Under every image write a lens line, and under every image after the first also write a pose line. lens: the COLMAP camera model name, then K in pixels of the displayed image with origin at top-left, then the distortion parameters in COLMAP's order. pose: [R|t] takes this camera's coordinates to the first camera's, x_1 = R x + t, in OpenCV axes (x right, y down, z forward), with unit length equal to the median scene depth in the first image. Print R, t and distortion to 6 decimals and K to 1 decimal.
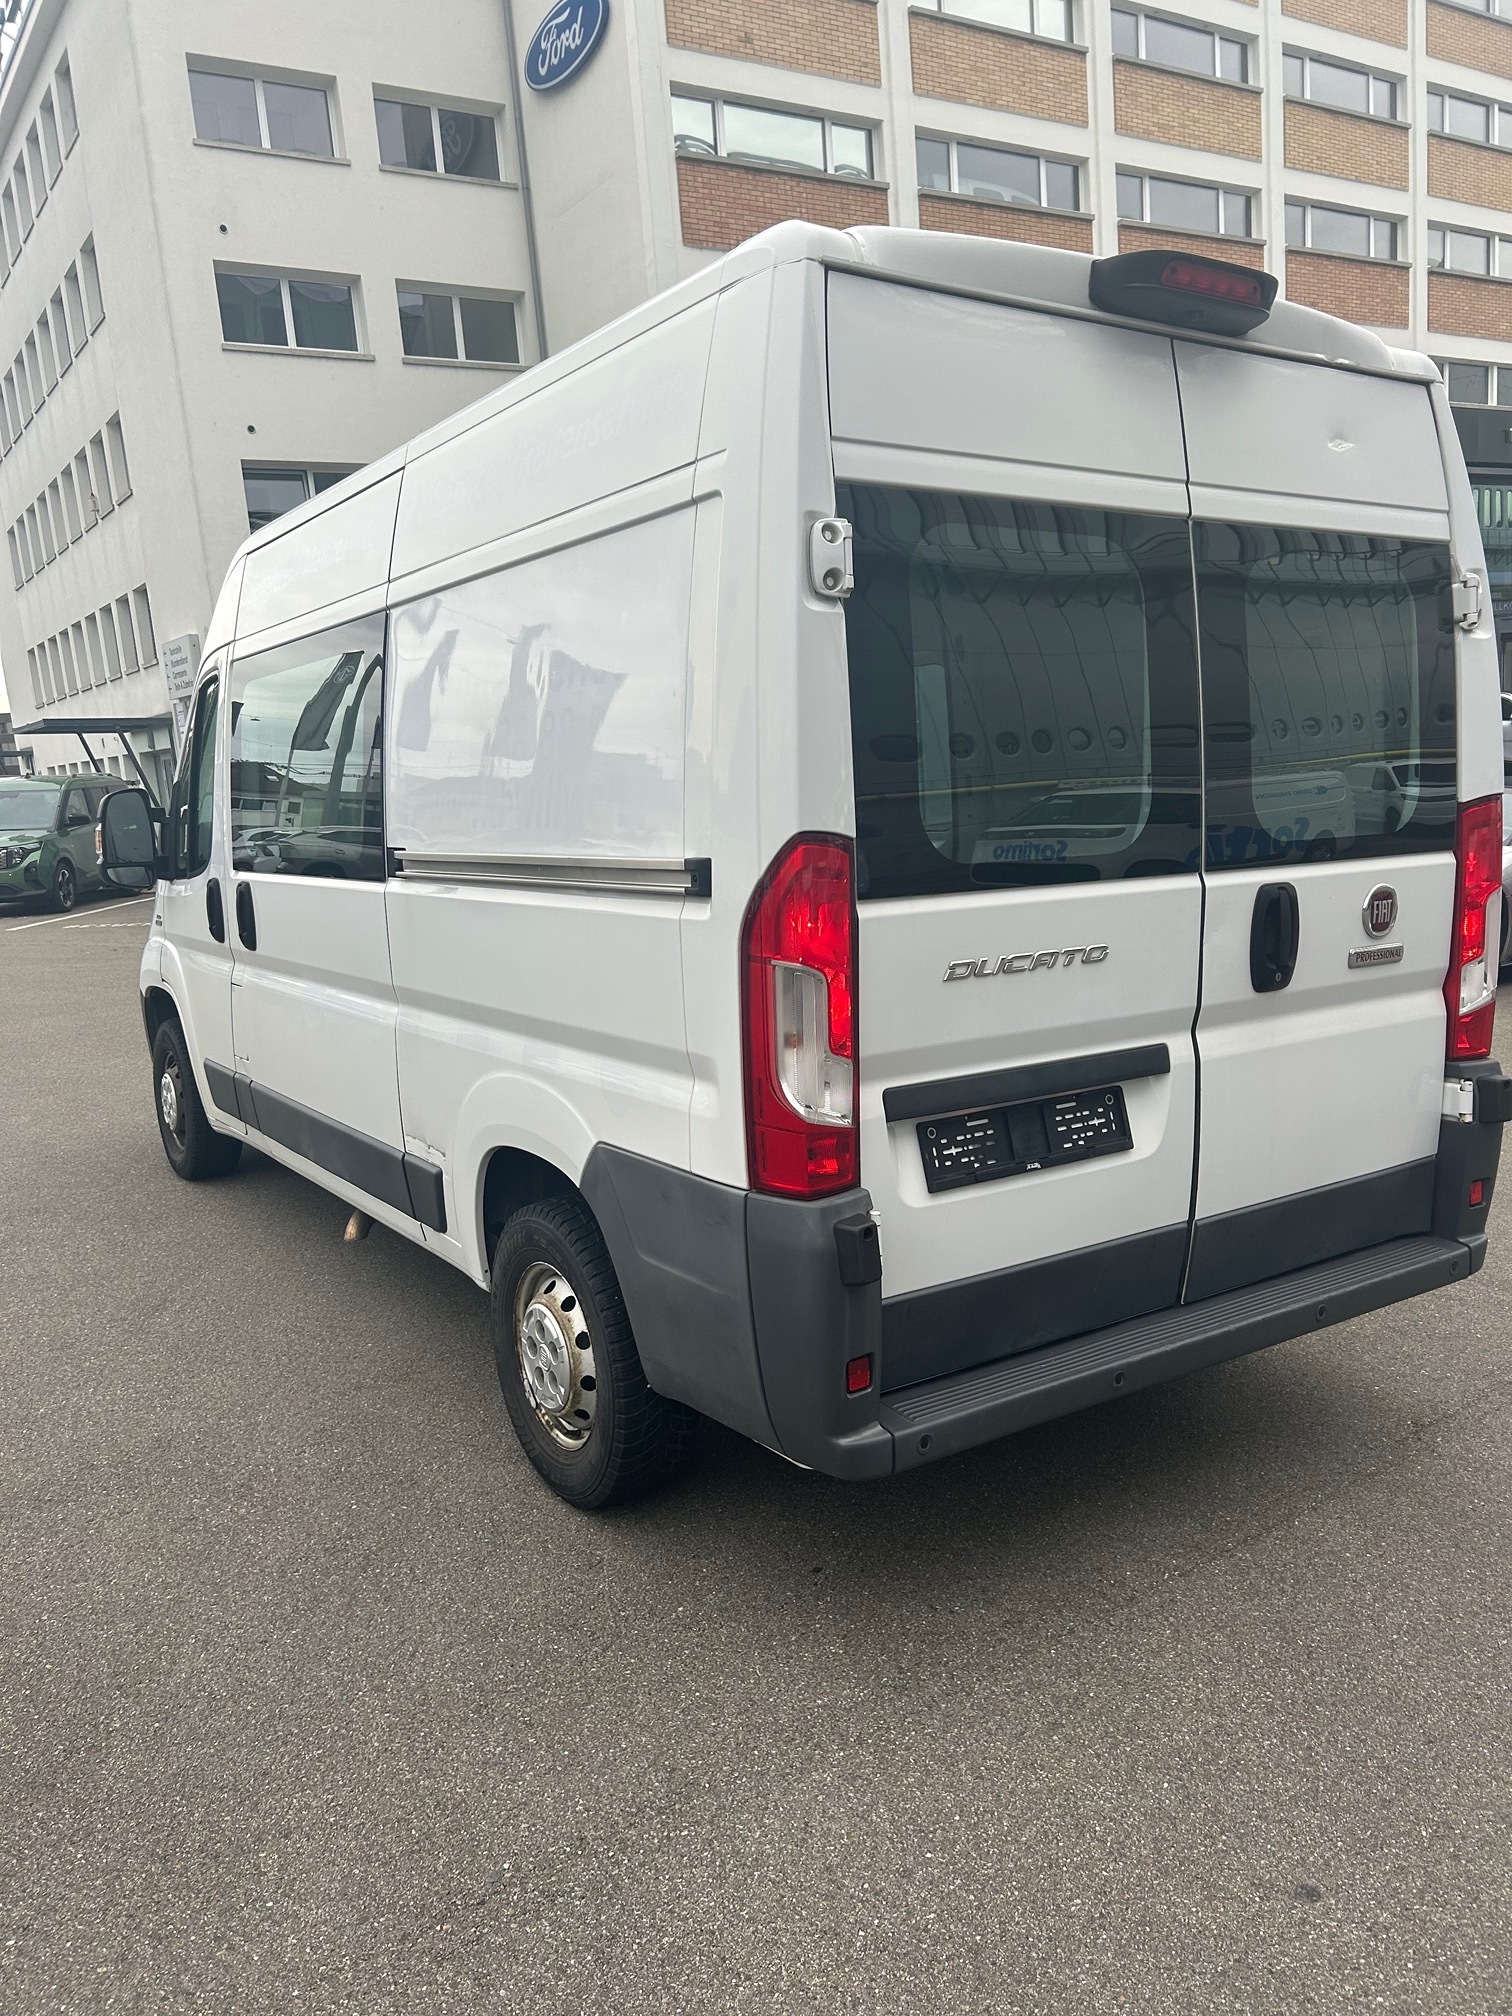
lens RADIAL K [[1519.1, 0, 766.4], [0, 1519.1, 1015.7], [0, 0, 1]] dist [0.048458, -0.056863]
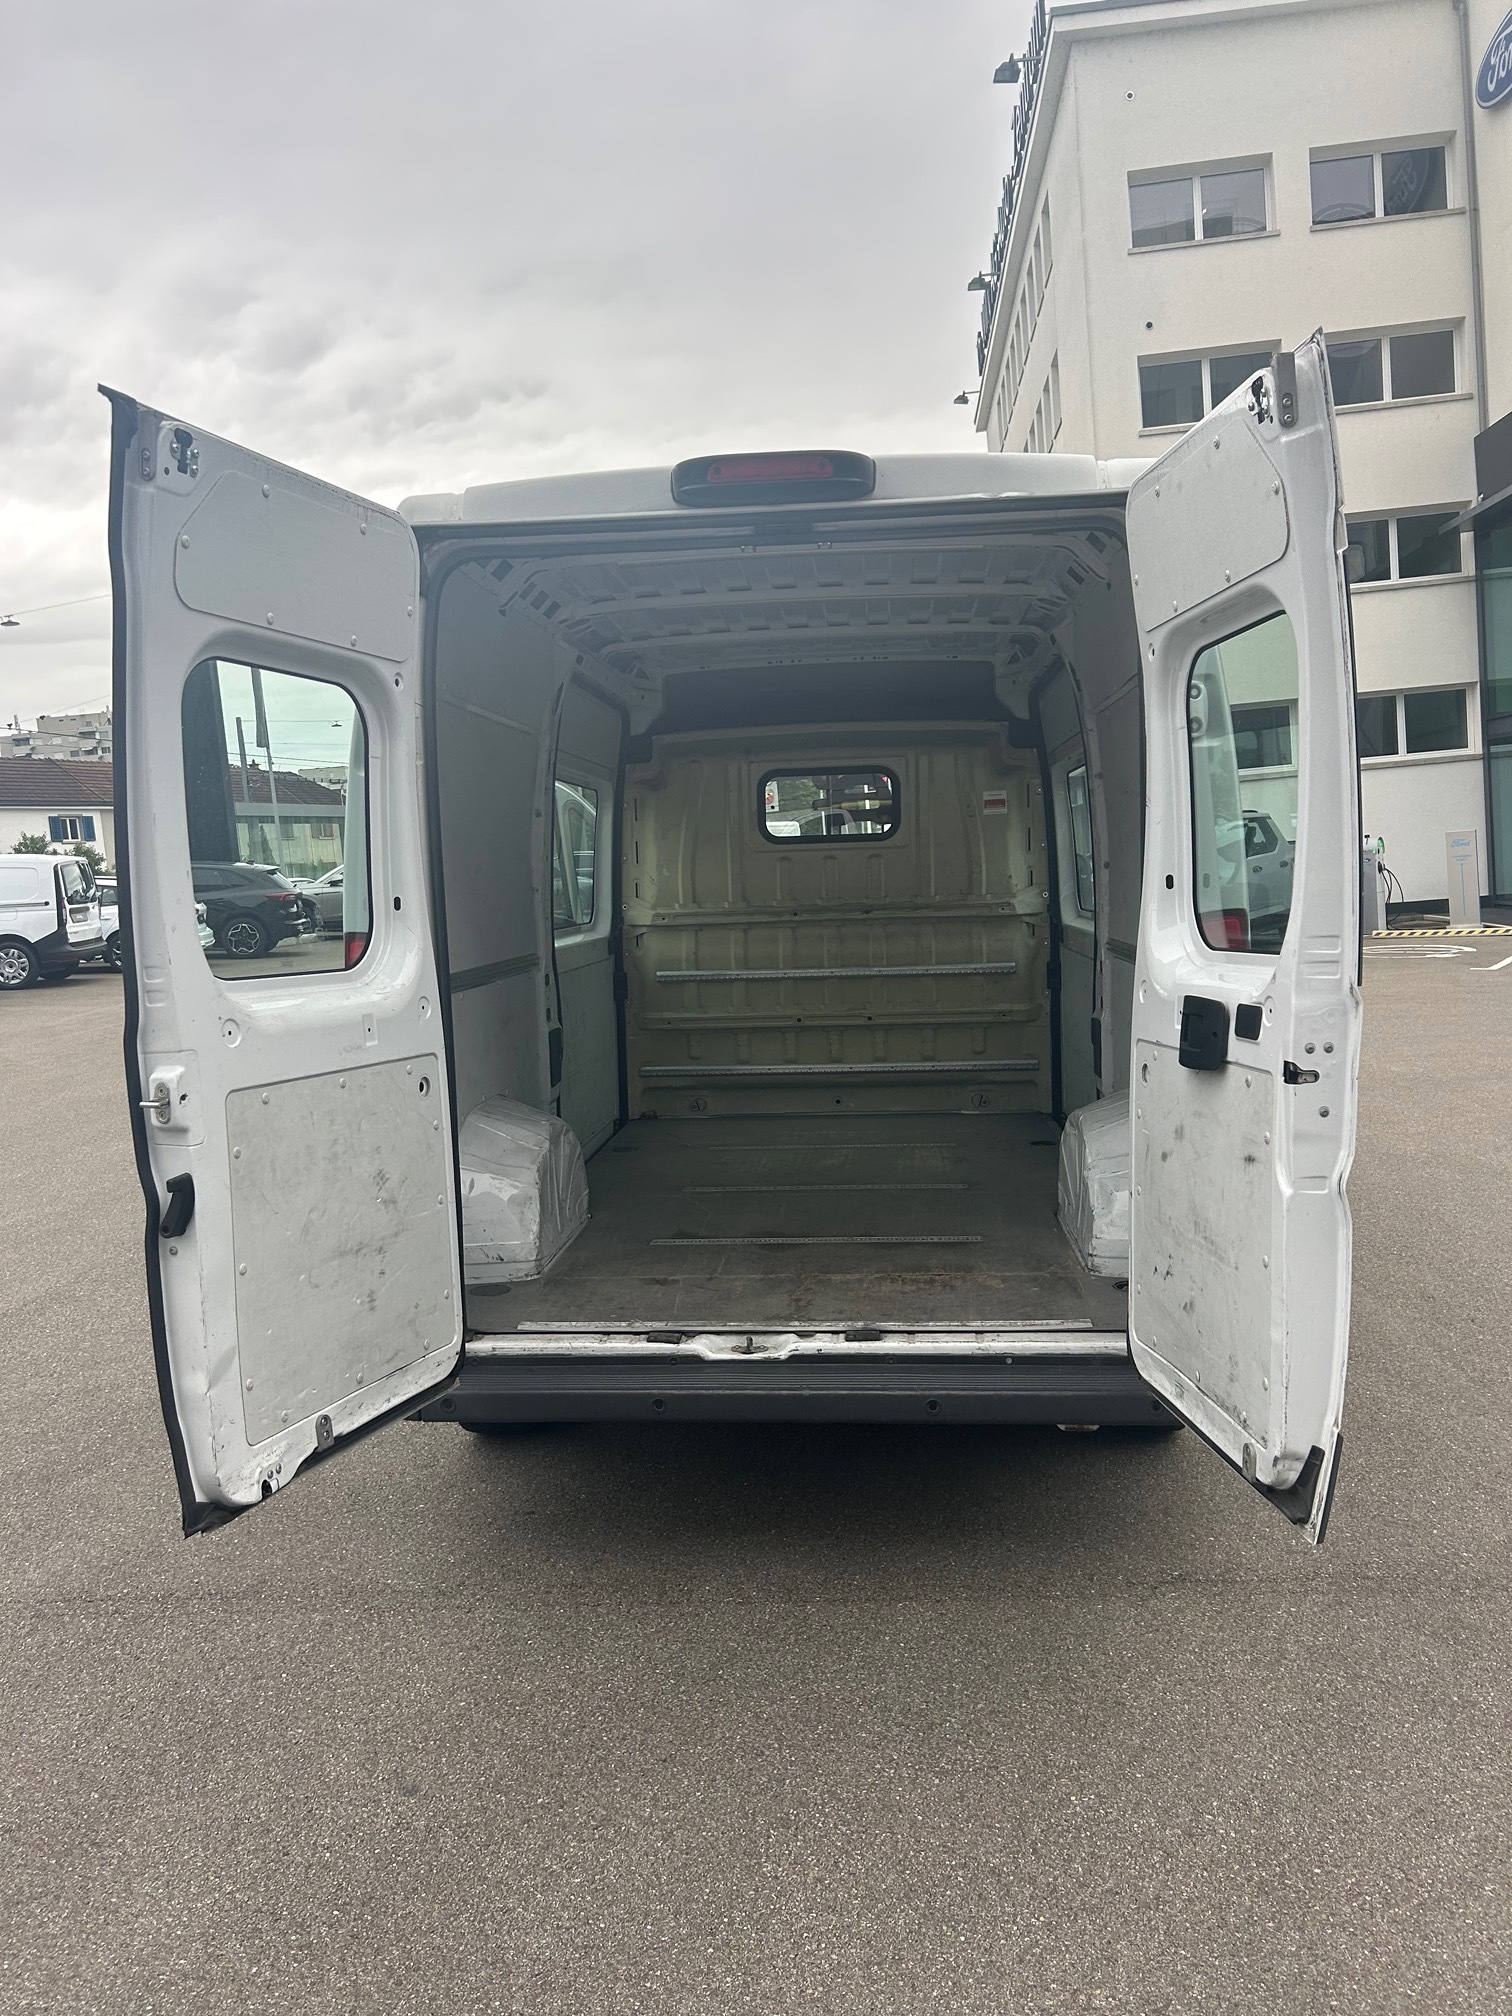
lens RADIAL K [[1519.1, 0, 752.1], [0, 1519.1, 992.8], [0, 0, 1]] dist [0.048458, -0.056863]
pose [[0.781510, 0.062853, -0.620719, 0.922803], [-0.088864, 0.995983, -0.011031, -0.064038], [0.617532, 0.063781, 0.783956, 0.102063]]
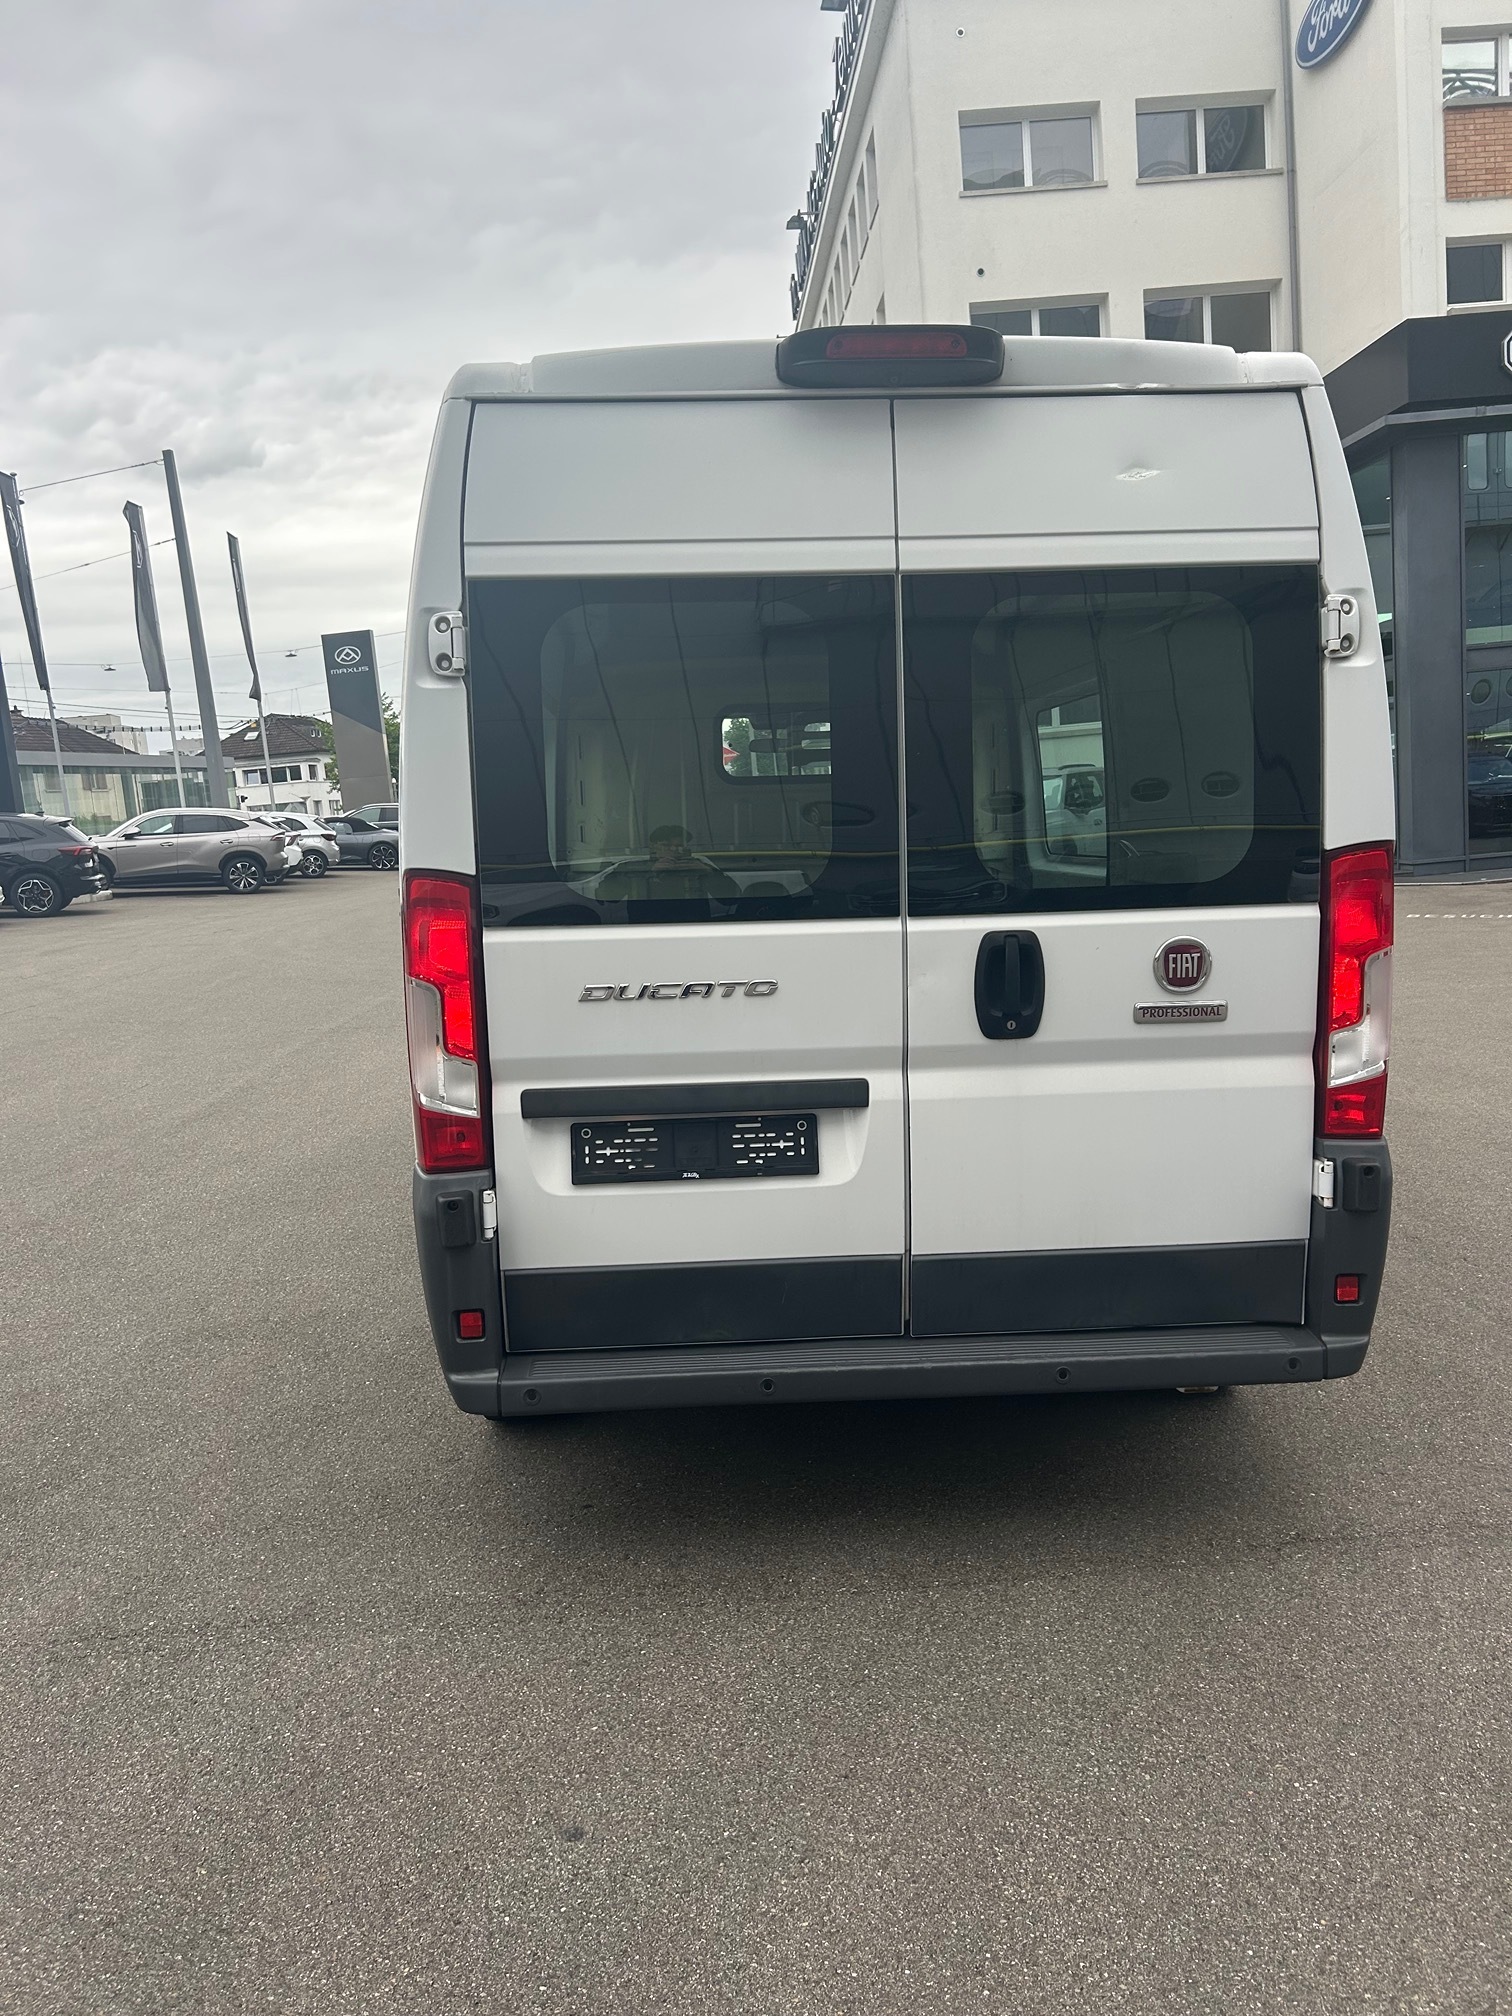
lens RADIAL K [[1519.1, 0, 755.4], [0, 1519.1, 1021.5], [0, 0, 1]] dist [0.048458, -0.056863]
pose [[0.858271, 0.078658, -0.507133, 0.693359], [-0.076930, 0.996738, 0.024402, -0.038893], [0.507398, 0.018070, 0.861522, 0.066715]]
